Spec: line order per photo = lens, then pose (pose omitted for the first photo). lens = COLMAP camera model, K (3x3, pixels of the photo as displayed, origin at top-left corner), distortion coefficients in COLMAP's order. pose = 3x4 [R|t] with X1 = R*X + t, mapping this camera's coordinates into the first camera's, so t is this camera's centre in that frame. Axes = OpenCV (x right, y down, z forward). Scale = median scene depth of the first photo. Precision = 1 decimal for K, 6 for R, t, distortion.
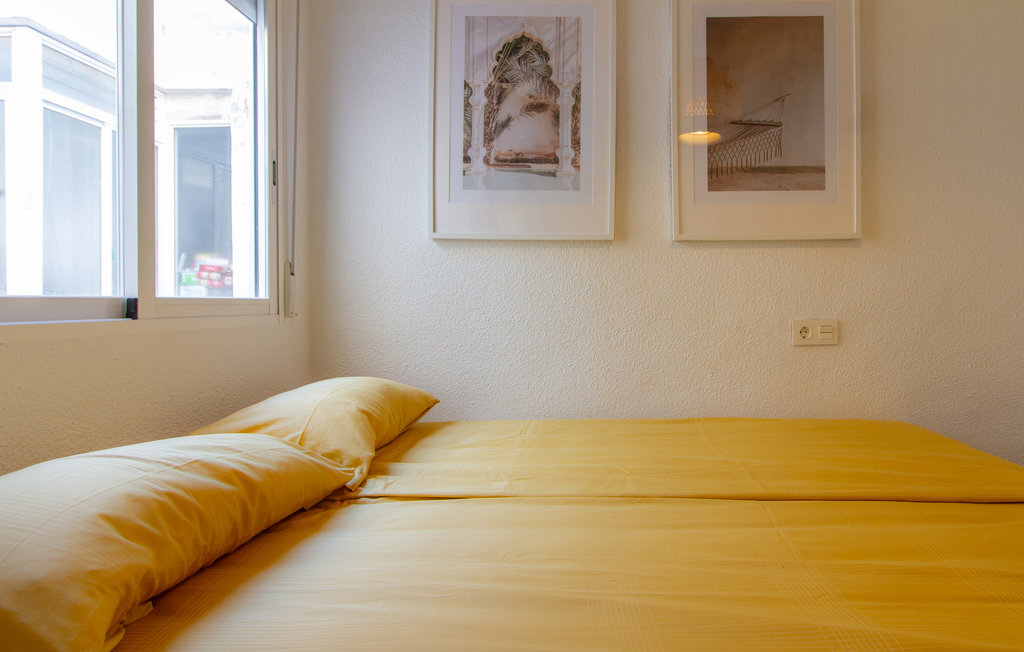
lens RADIAL K [[568.6, 0, 511.8], [0, 568.6, 316.4], [0, 0, 1]] dist [-0.002790, -0.000506]
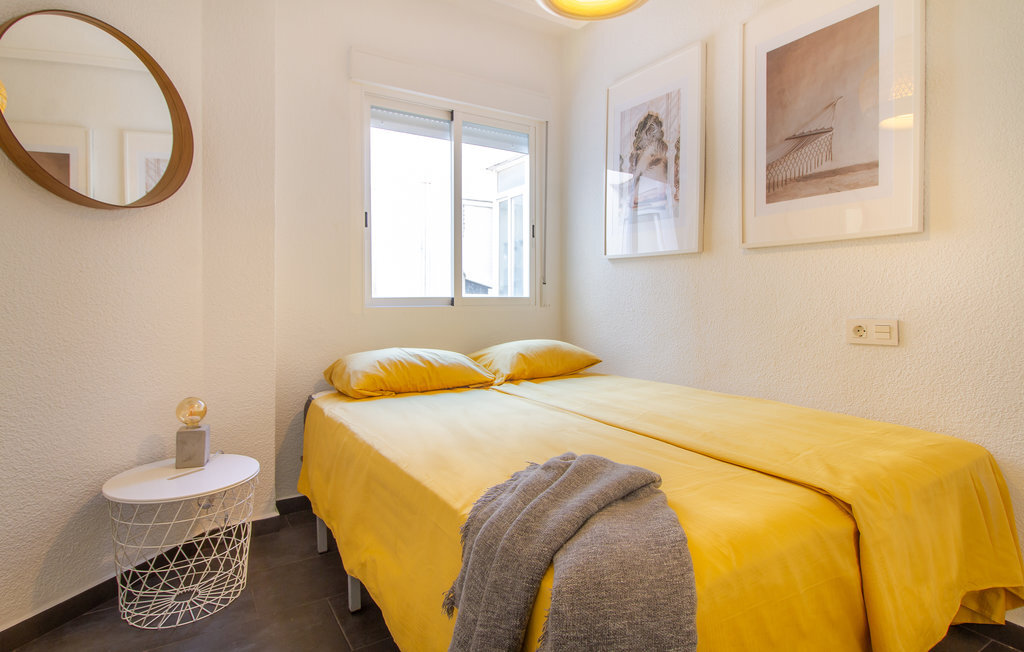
lens RADIAL K [[568.6, 0, 513.3], [0, 568.6, 323.9], [0, 0, 1]] dist [-0.002790, -0.000506]
pose [[0.509929, 0.042181, -0.859182, 1.094841], [-0.019603, 0.999108, 0.037415, -0.010125], [0.859993, -0.002236, 0.510301, -0.031395]]
